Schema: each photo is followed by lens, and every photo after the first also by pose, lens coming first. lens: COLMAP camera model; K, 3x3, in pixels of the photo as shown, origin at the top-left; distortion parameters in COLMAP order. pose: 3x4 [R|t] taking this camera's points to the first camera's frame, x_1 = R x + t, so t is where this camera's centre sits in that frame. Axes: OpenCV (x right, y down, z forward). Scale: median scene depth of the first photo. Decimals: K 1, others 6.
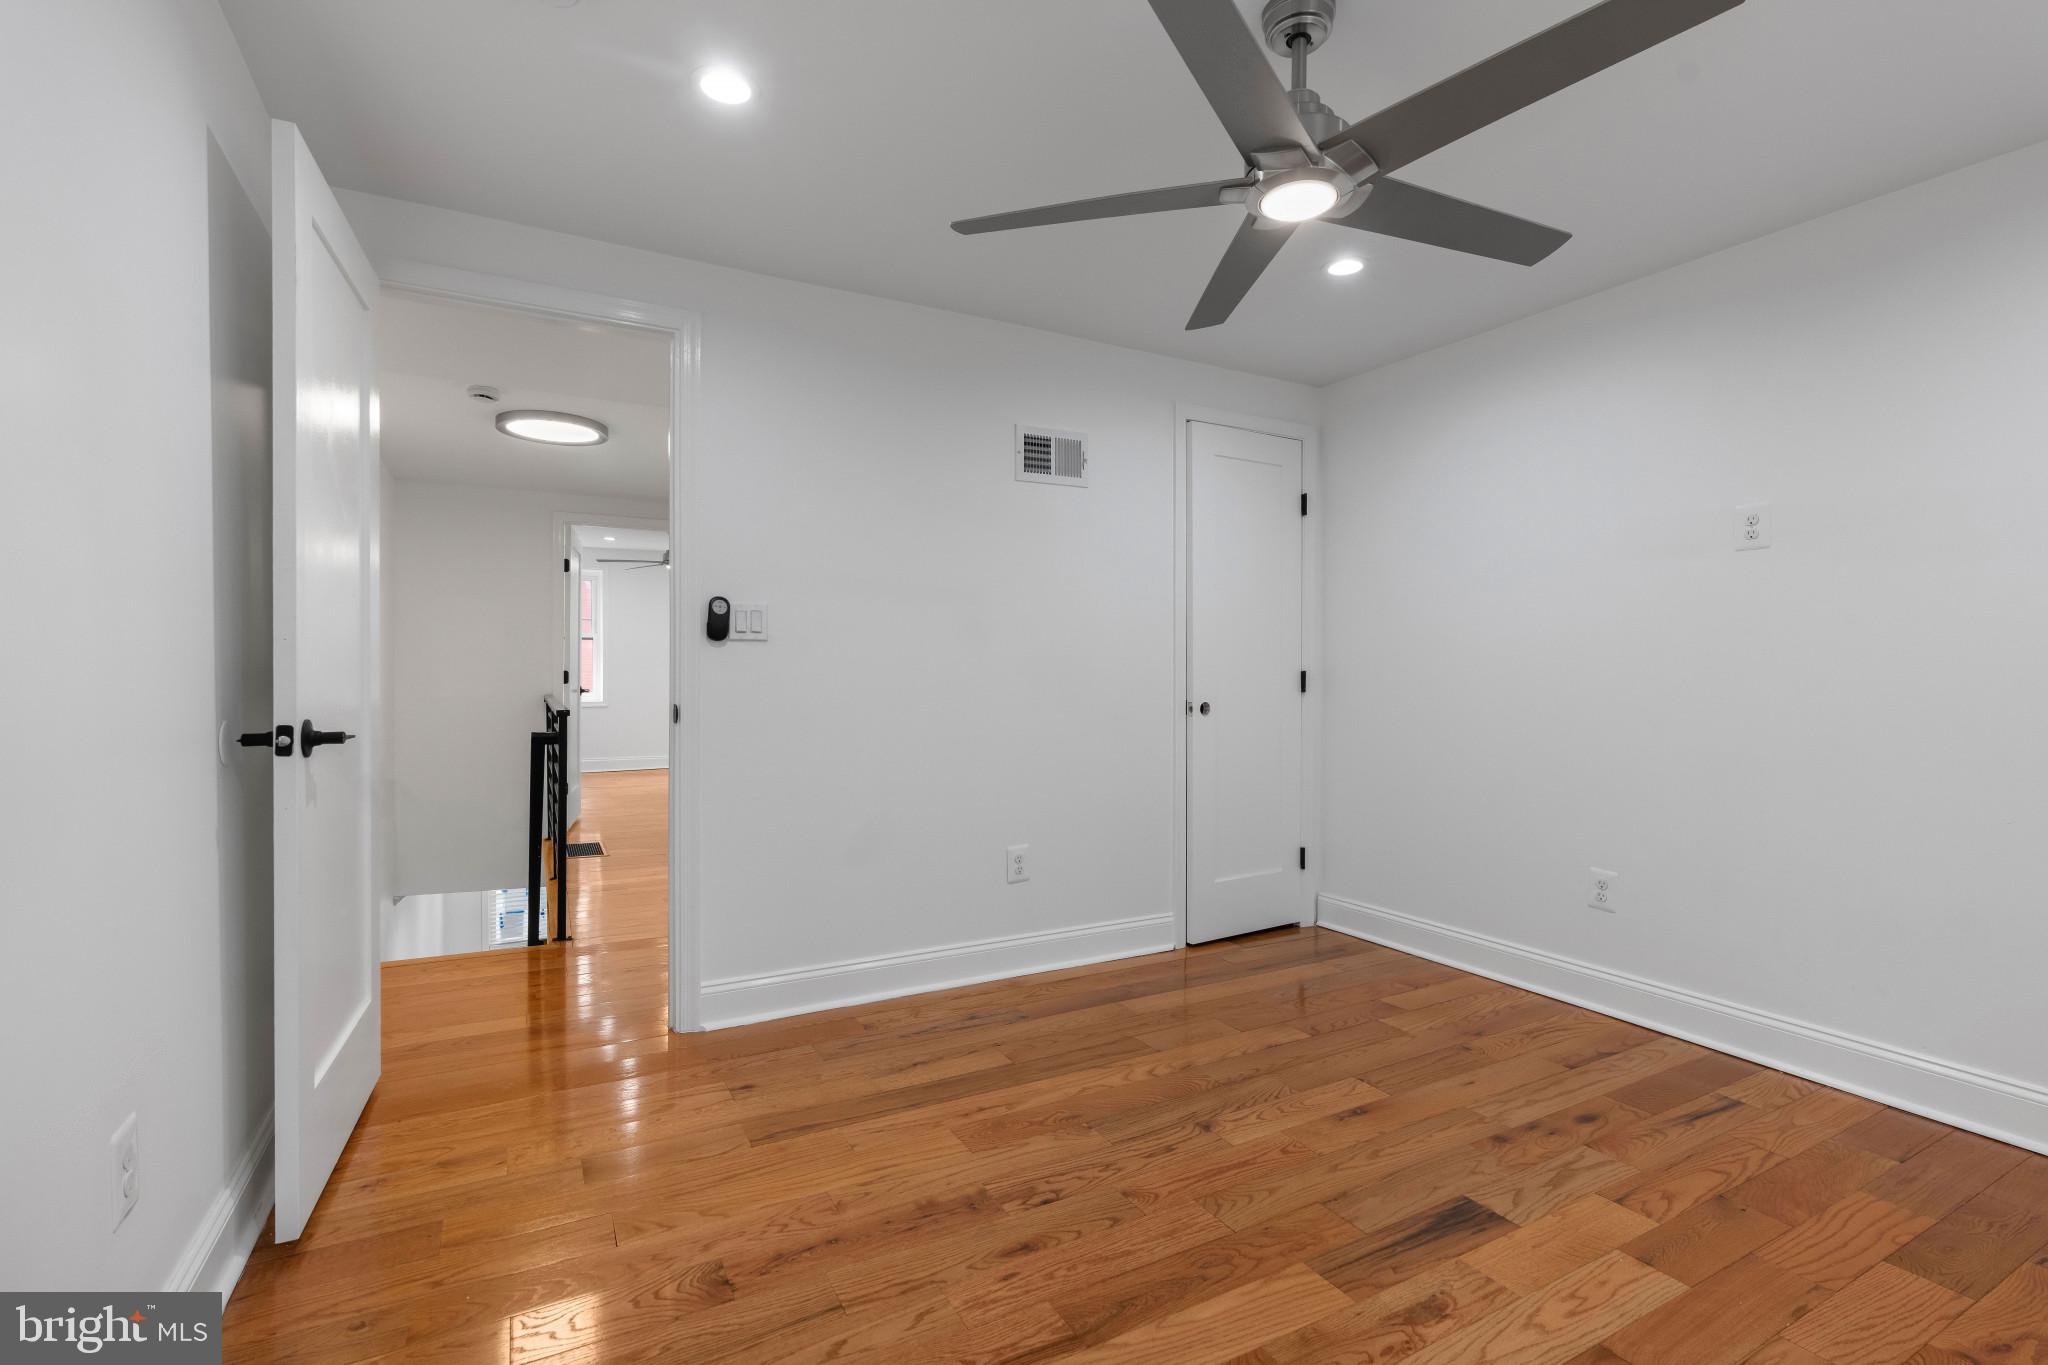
lens RADIAL K [[918.9, 0, 1017.4], [0, 918.9, 684.7], [0, 0, 1]] dist [-0.000839, 0.001008]
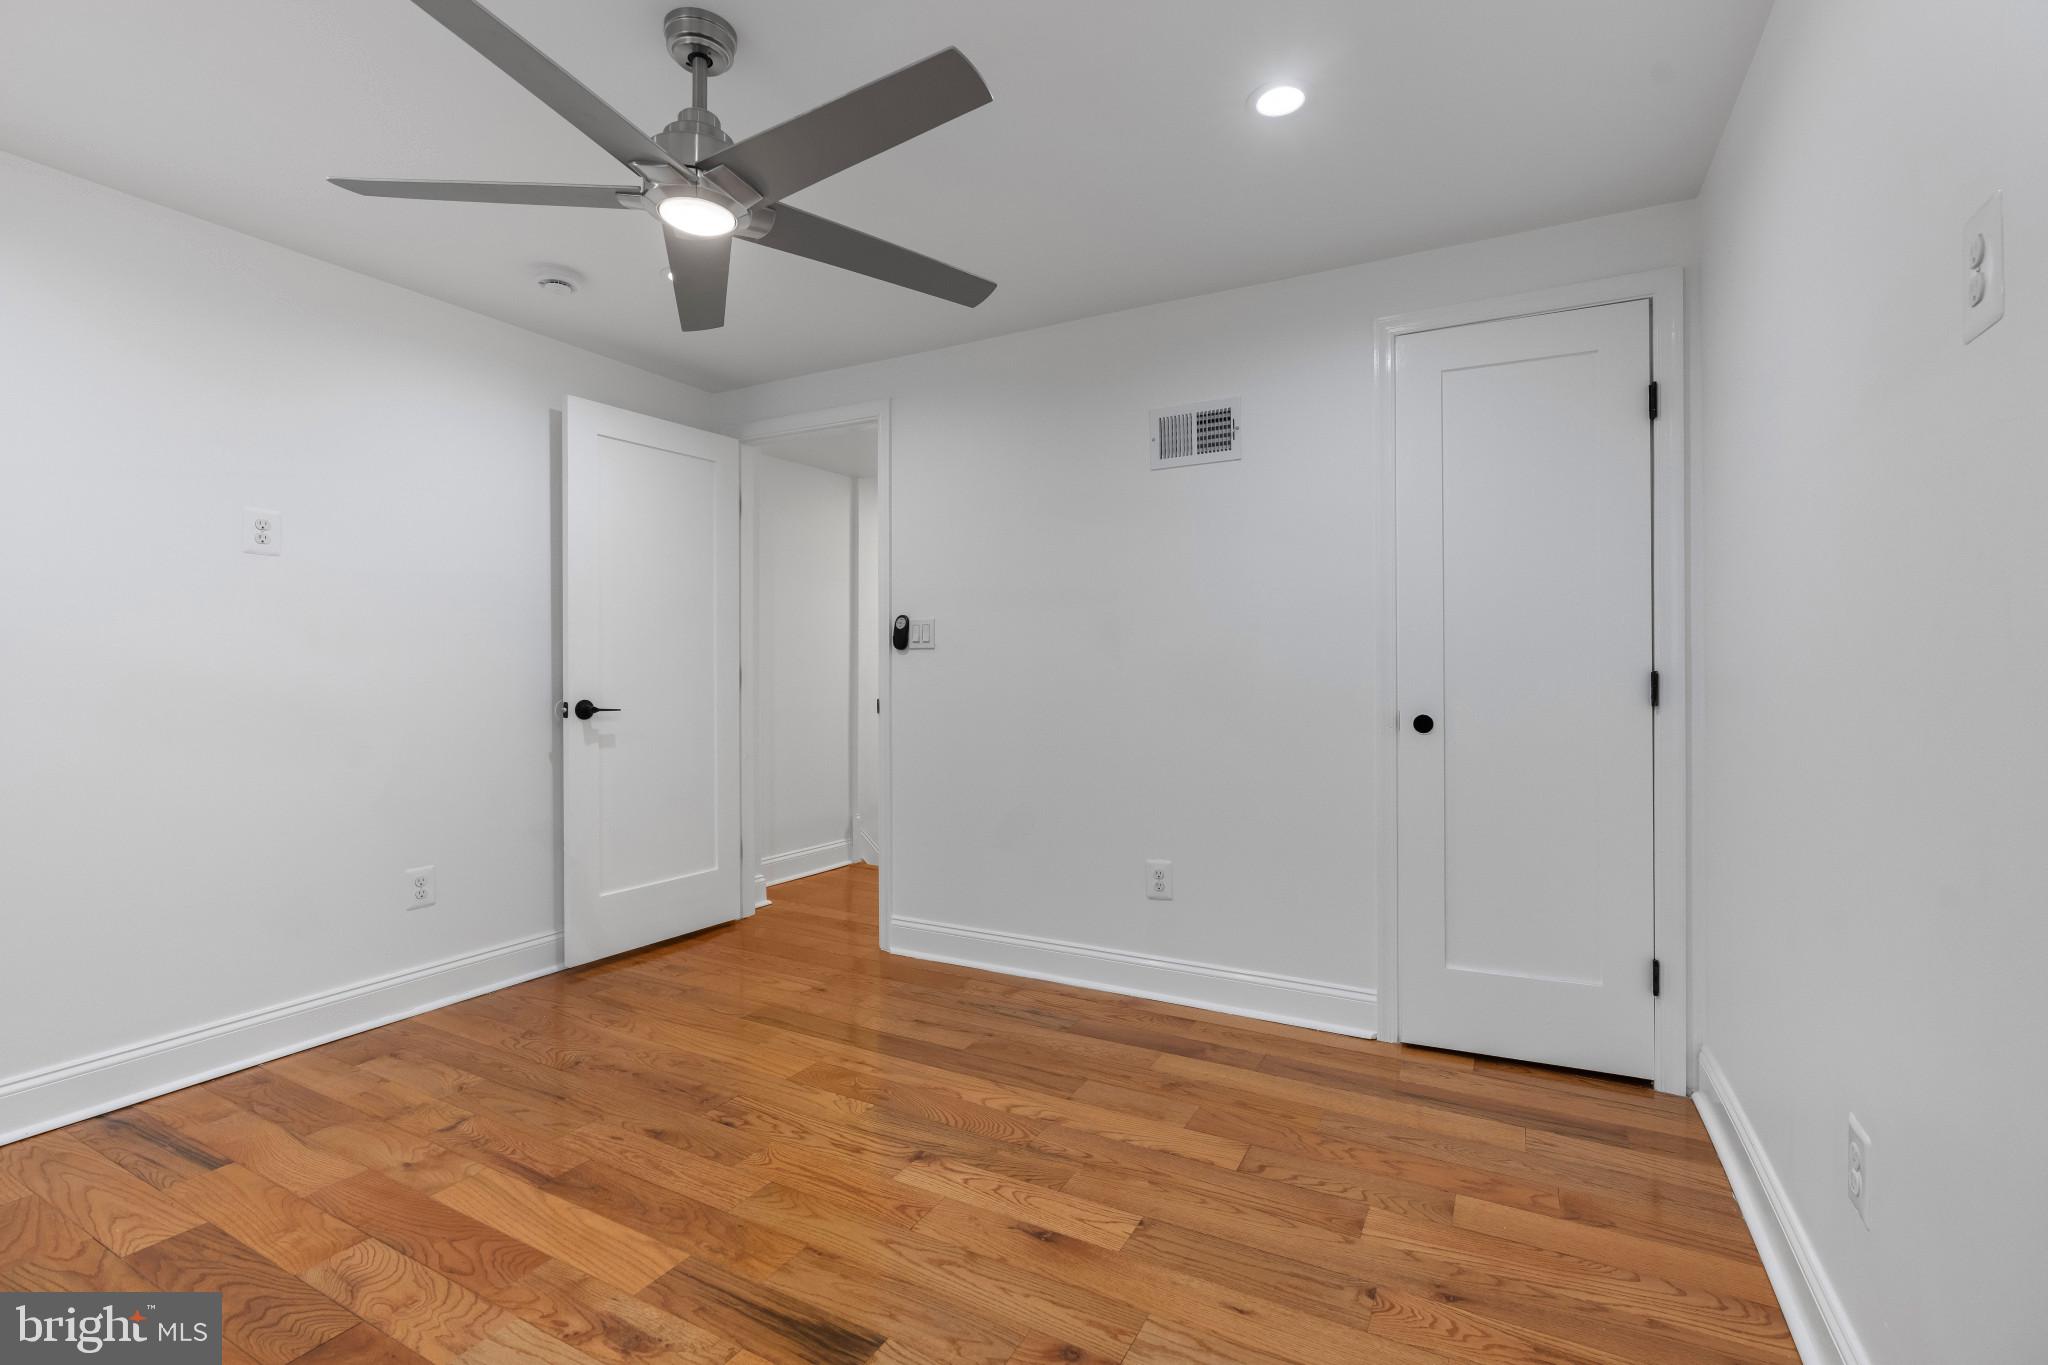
lens RADIAL K [[899.5, 0, 1032.5], [0, 899.5, 669.6], [0, 0, 1]] dist [-0.001347, 0.000419]
pose [[0.557991, -0.006260, -0.829824, 0.943982], [-0.009205, 0.999863, -0.013732, -0.005537], [0.829796, 0.015301, 0.557857, 0.524853]]
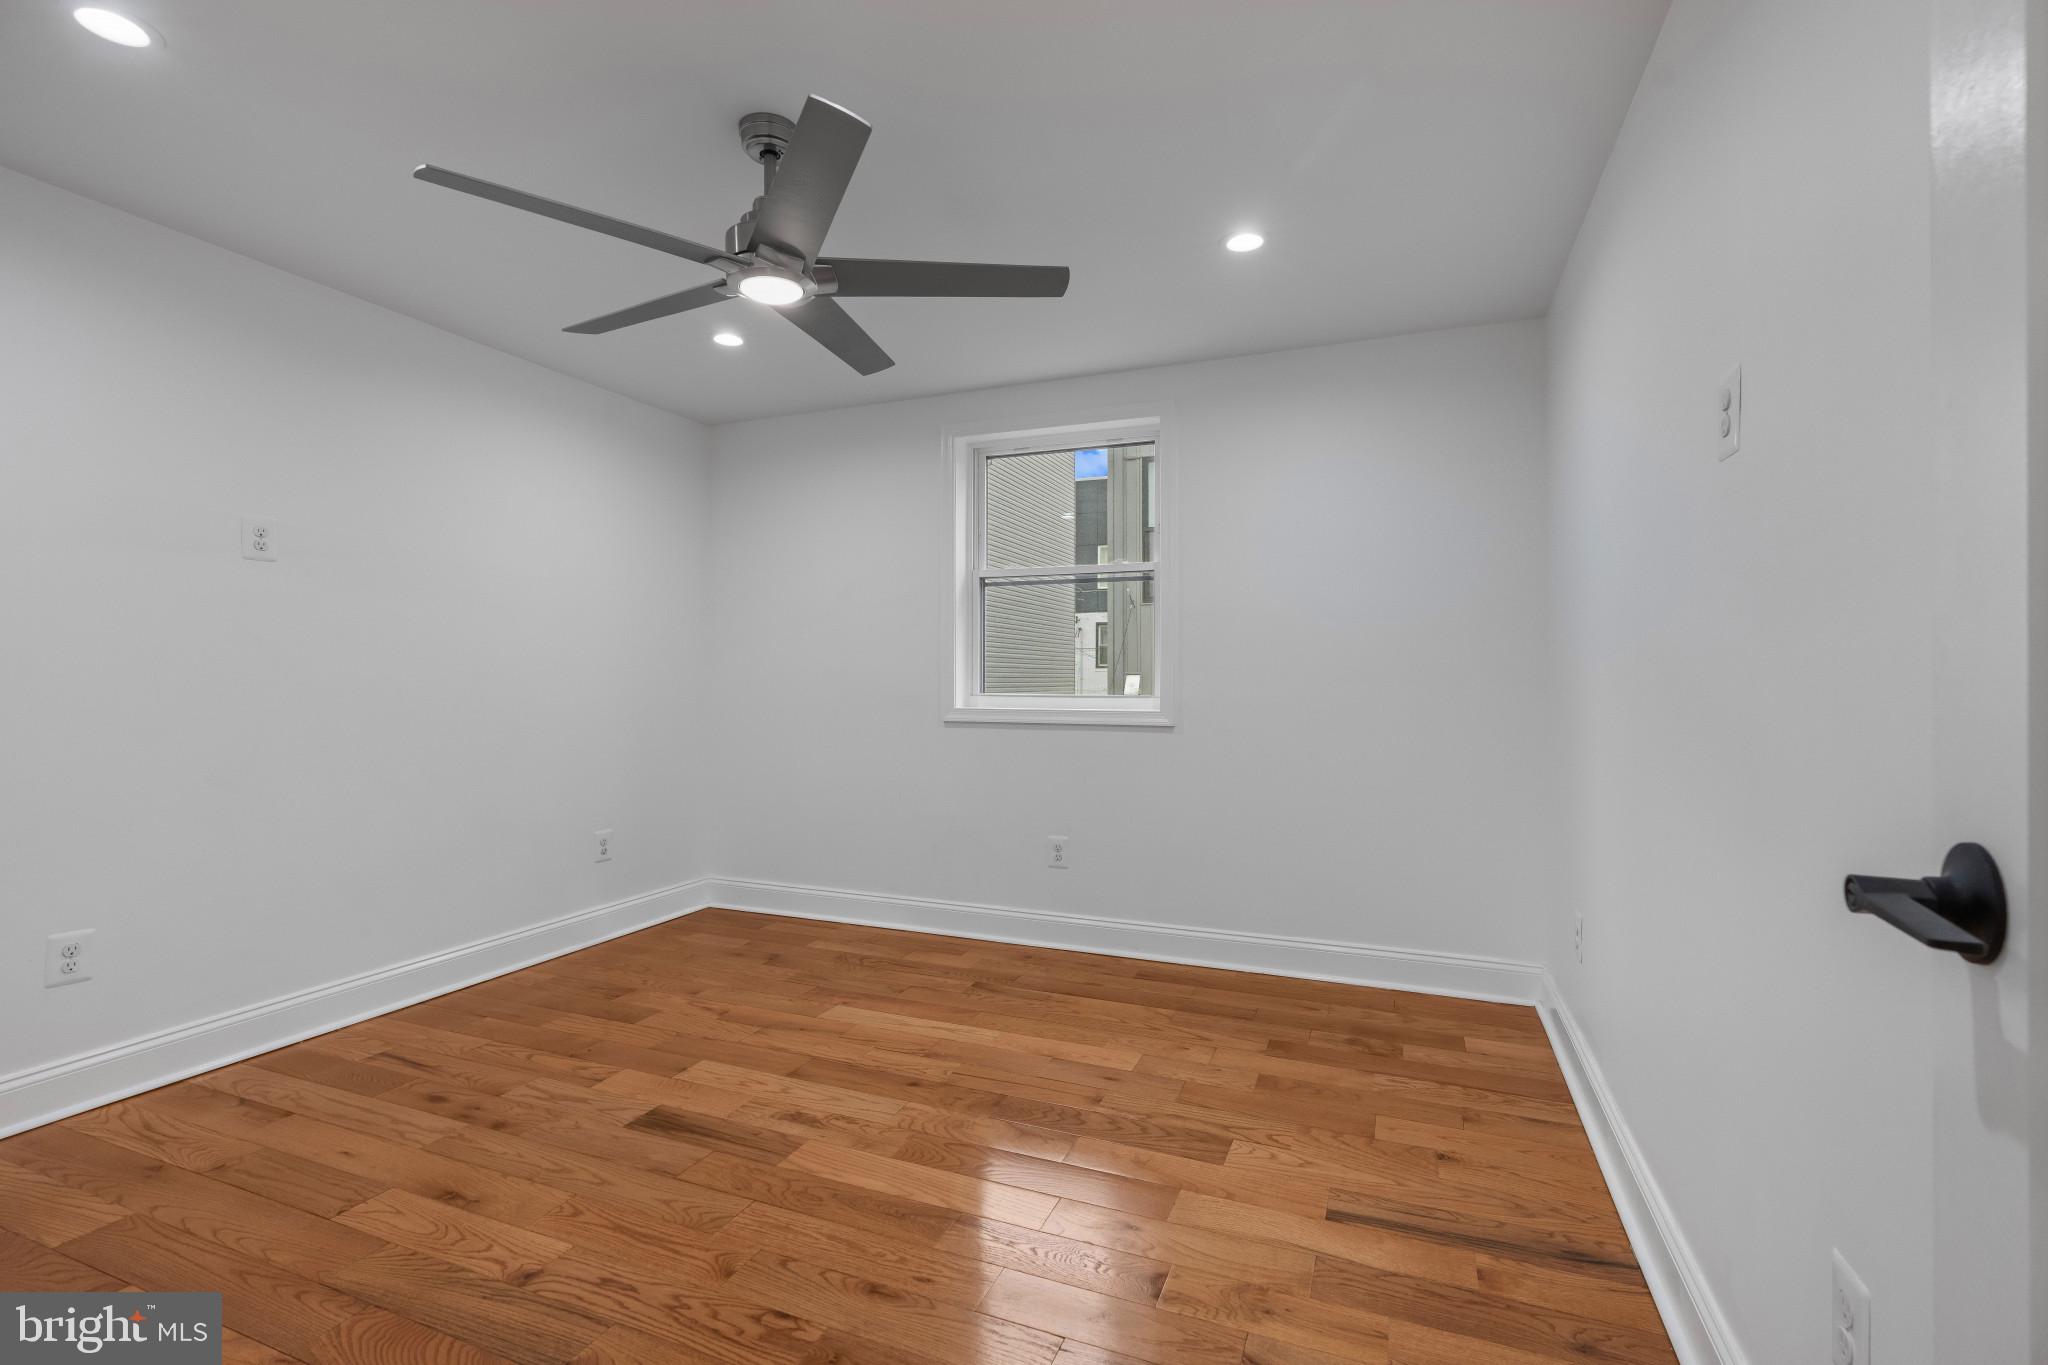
lens RADIAL K [[919.9, 0, 1031.8], [0, 919.9, 653.4], [0, 0, 1]] dist [0.000057, 0.000277]
pose [[-0.634978, 0.018870, 0.772300, -0.599425], [0.008463, 0.999812, -0.017470, -0.016767], [-0.772484, -0.004557, -0.635018, 1.060772]]
